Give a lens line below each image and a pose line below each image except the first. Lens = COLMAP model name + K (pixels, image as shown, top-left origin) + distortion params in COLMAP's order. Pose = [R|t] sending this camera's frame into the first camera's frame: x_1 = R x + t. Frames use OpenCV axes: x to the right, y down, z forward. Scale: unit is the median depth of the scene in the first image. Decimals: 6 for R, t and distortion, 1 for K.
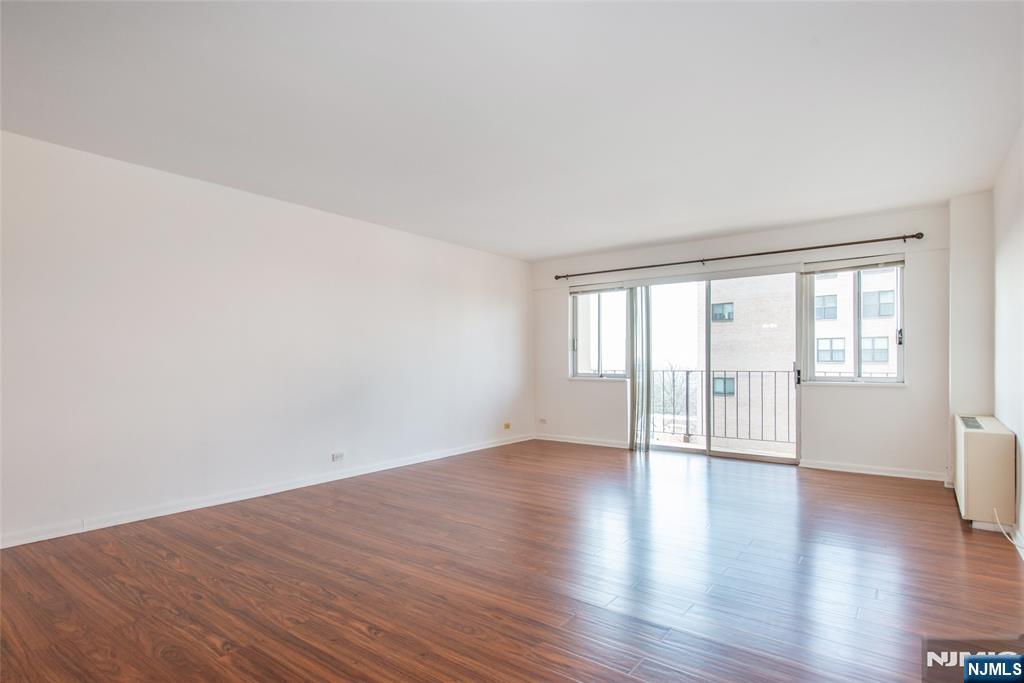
lens RADIAL K [[558.4, 0, 511.7], [0, 558.4, 350.2], [0, 0, 1]] dist [0.036462, -0.001247]
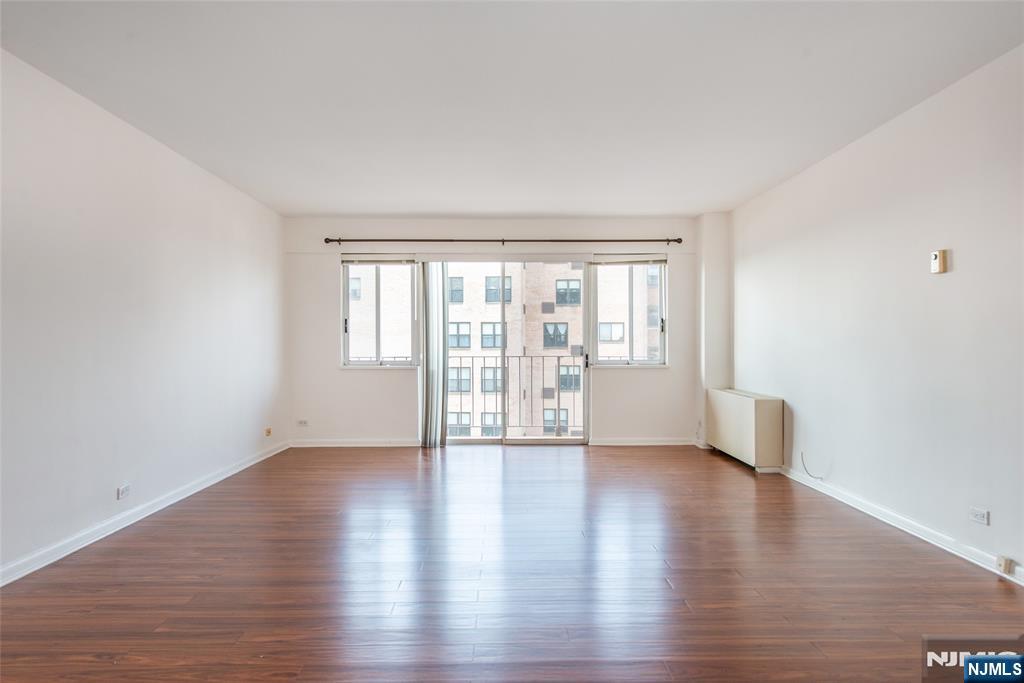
lens RADIAL K [[706.2, 0, 512.0], [0, 706.2, 341.5], [0, 0, 1]] dist [0.049823, -0.001453]
pose [[0.774091, 0.005648, 0.633049, -0.390980], [-0.012907, 0.999893, 0.006861, 0.003027], [-0.632943, -0.013482, 0.774081, 0.057403]]
